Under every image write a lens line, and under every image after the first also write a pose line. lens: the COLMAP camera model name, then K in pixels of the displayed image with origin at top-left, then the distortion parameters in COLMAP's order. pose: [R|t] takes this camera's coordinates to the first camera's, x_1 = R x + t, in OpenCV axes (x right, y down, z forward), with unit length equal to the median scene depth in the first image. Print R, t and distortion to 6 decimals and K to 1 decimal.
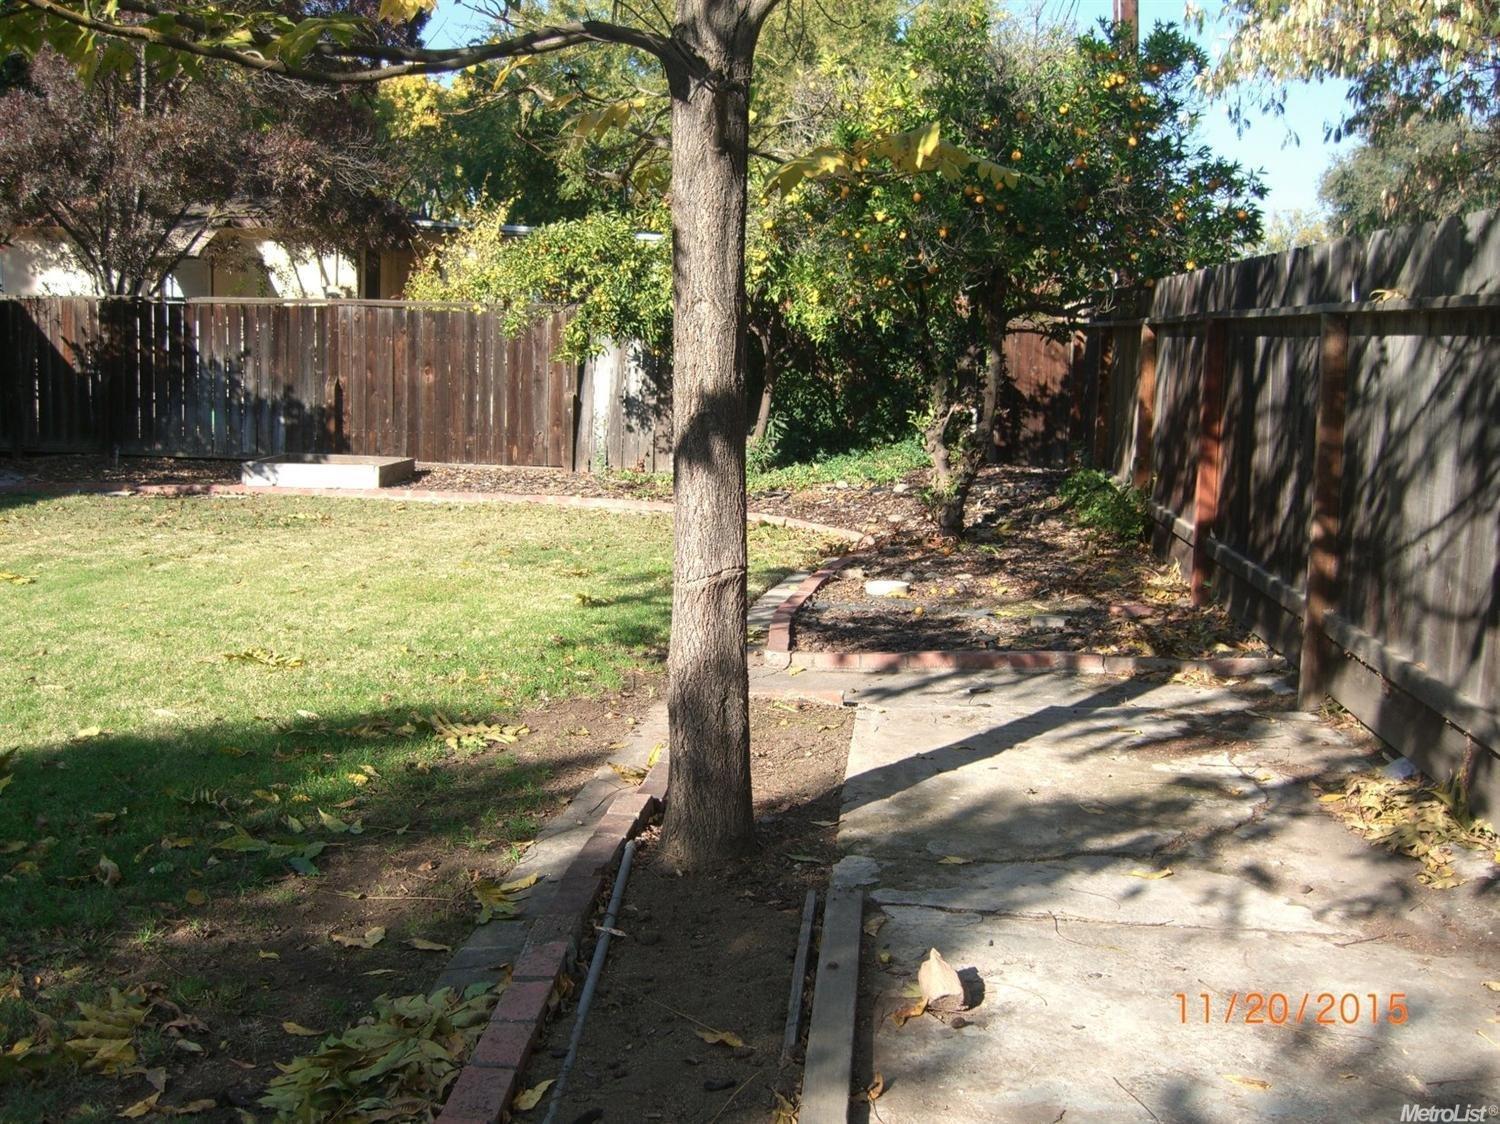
lens RADIAL K [[1684.5, 0, 750.0], [0, 1684.5, 562.0], [0, 0, 1]] dist [-0.109937, -0.008016]
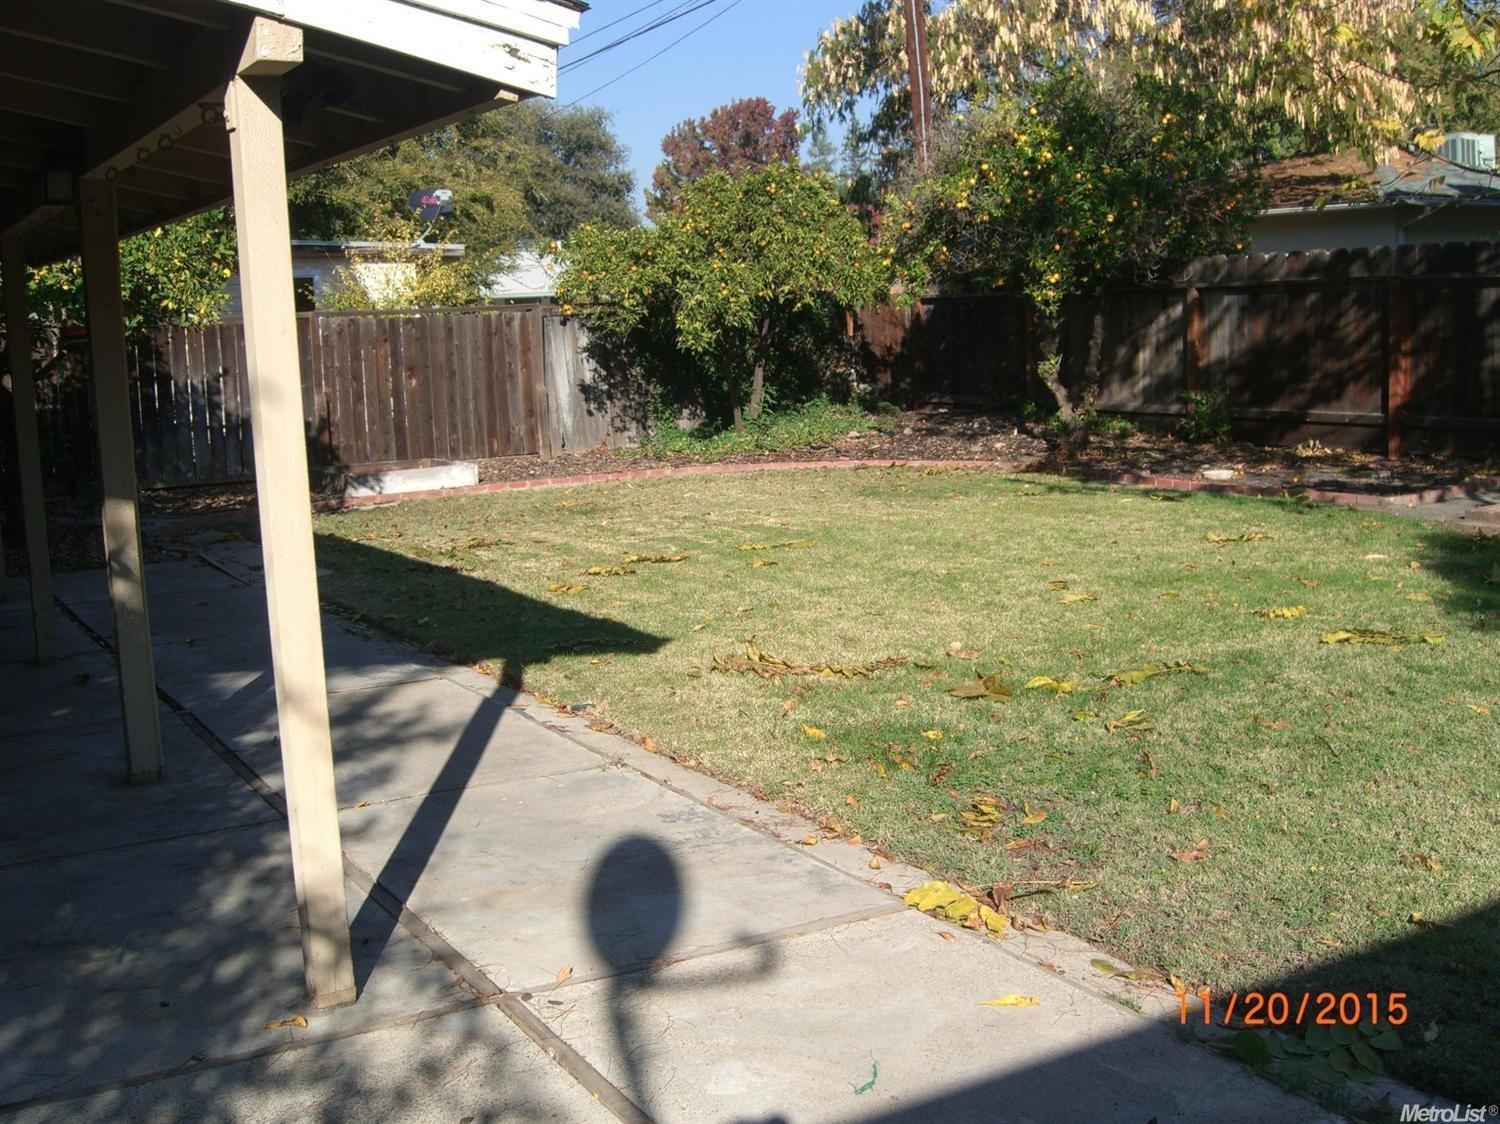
lens RADIAL K [[1684.5, 0, 750.0], [0, 1684.5, 562.0], [0, 0, 1]] dist [-0.109937, -0.008016]
pose [[0.812307, -0.142480, 0.565558, -0.630389], [0.138226, 0.989105, 0.050651, -0.023258], [-0.566613, 0.037031, 0.823151, 0.026209]]
